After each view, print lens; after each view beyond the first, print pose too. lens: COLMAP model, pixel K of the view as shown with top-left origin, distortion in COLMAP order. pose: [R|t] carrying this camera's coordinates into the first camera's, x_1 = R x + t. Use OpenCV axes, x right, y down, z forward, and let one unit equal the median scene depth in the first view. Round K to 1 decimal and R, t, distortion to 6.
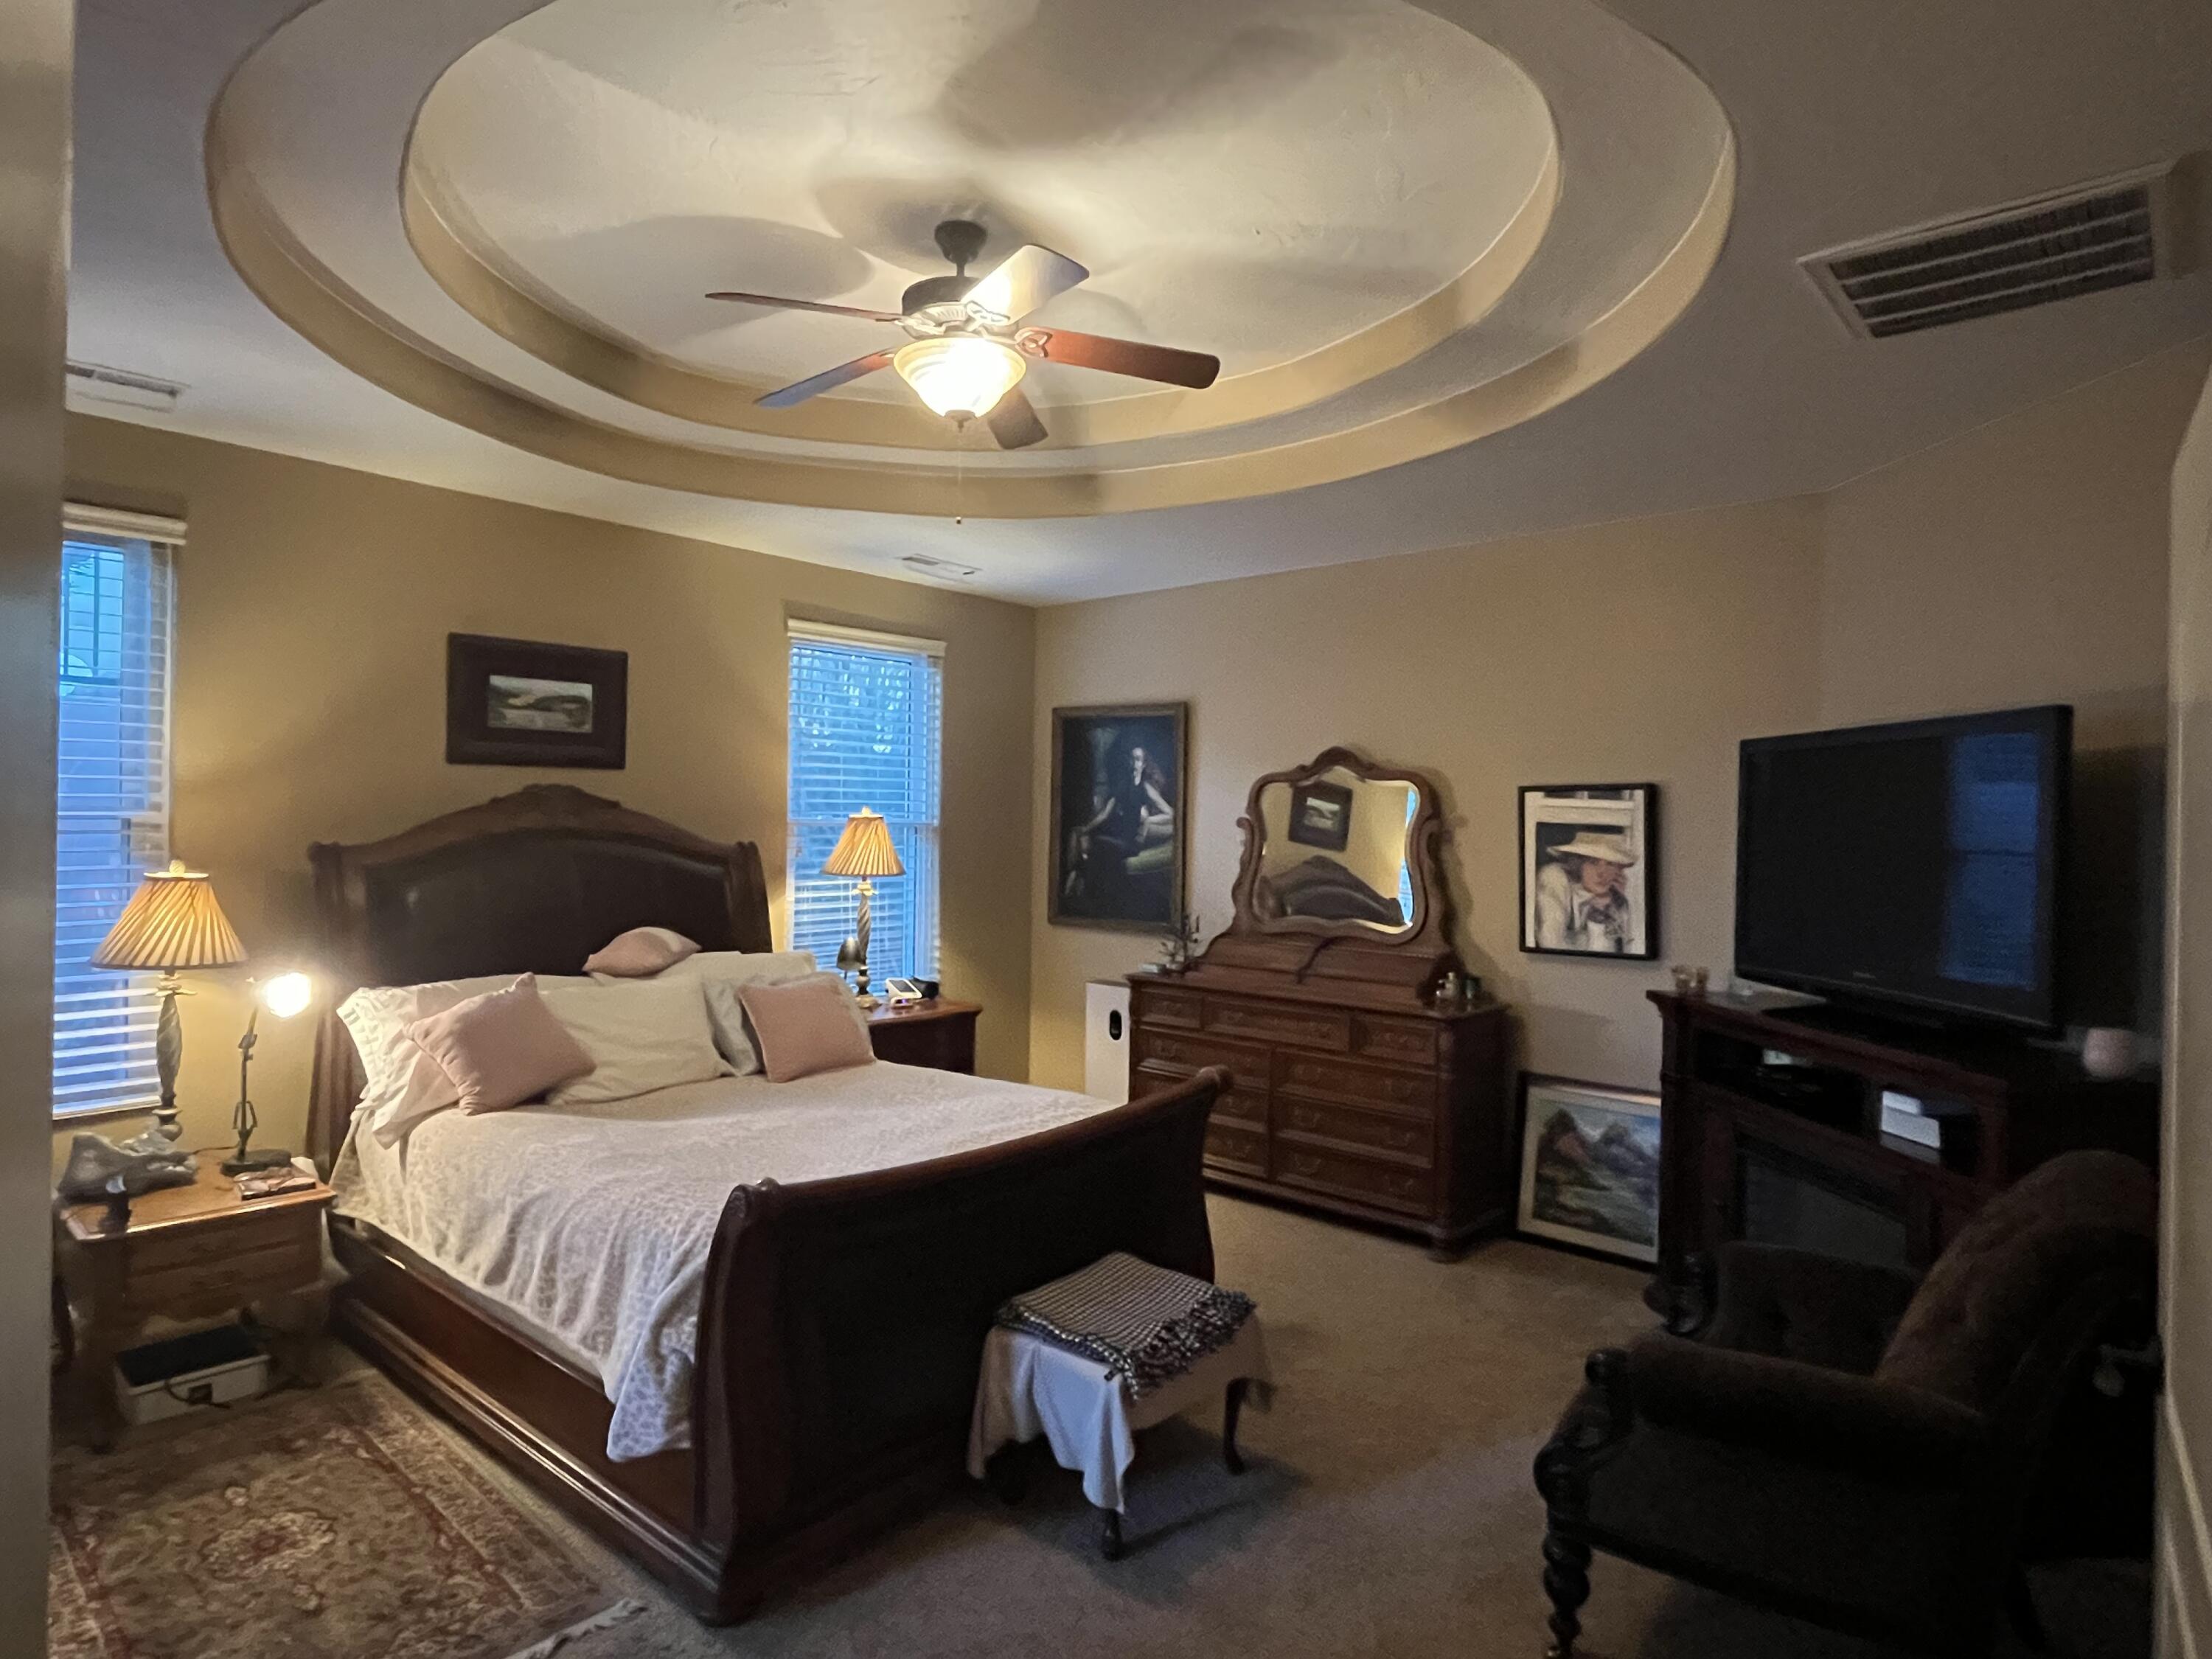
lens RADIAL K [[1230.2, 0, 1119.0], [0, 1230.2, 833.5], [0, 0, 1]] dist [0.000167, -0.001863]
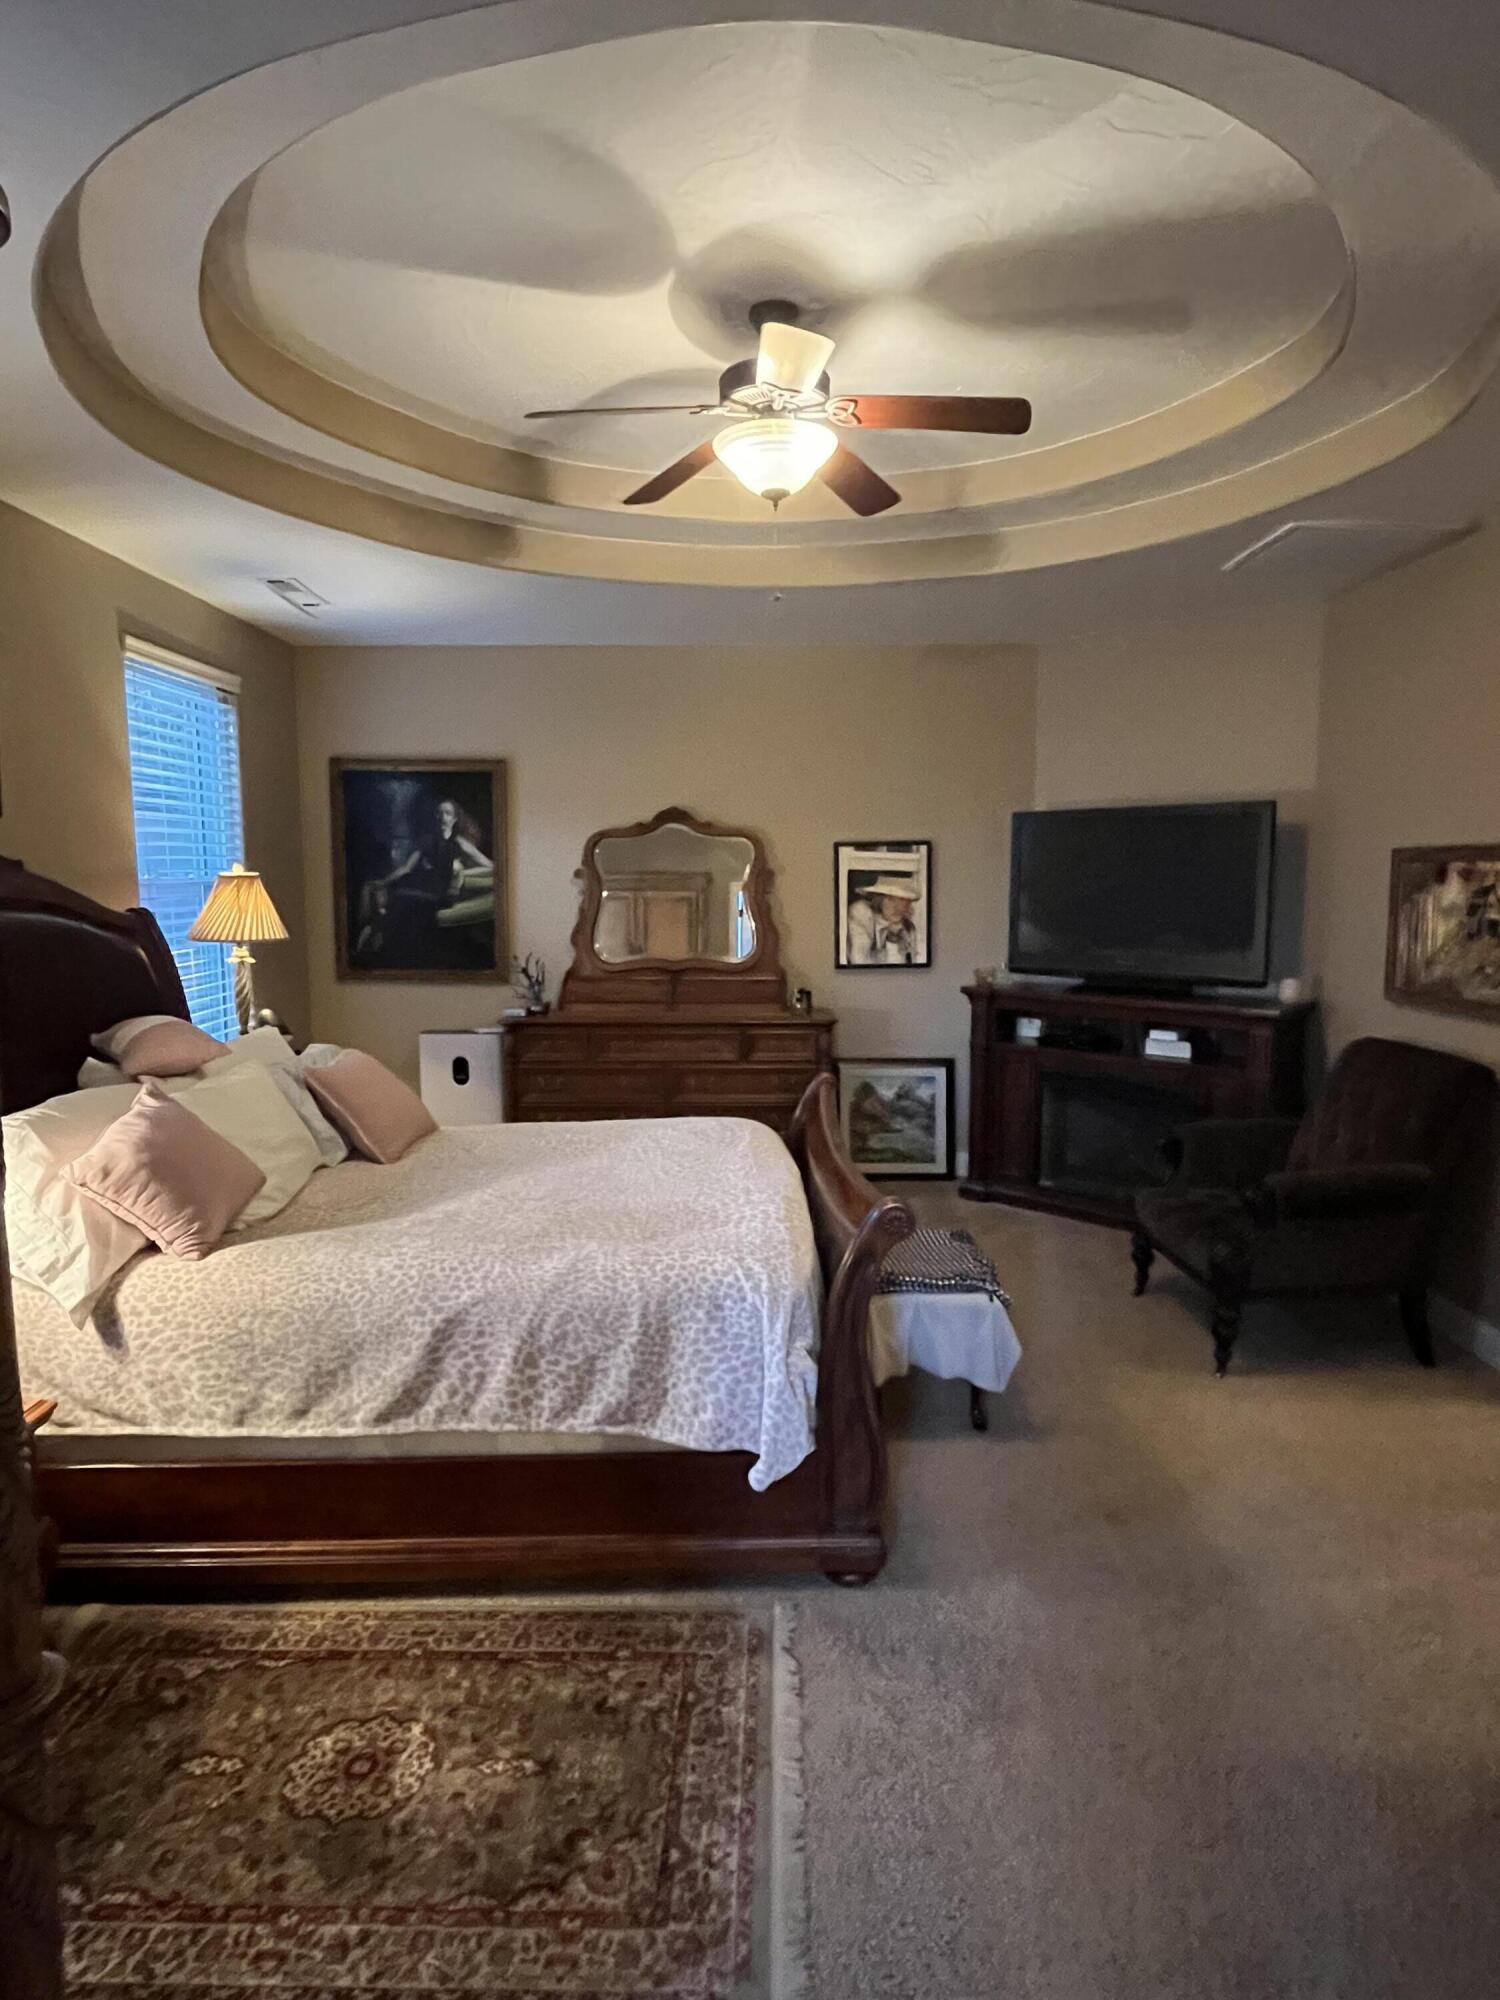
lens RADIAL K [[1112.3, 0, 750.0], [0, 1112.3, 1000.0], [0, 0, 1]] dist [0.000167, -0.001863]
pose [[0.745528, -0.093146, 0.659933, -0.549275], [0.019276, 0.992785, 0.118351, -0.013963], [-0.666195, -0.075513, 0.741944, 0.175843]]
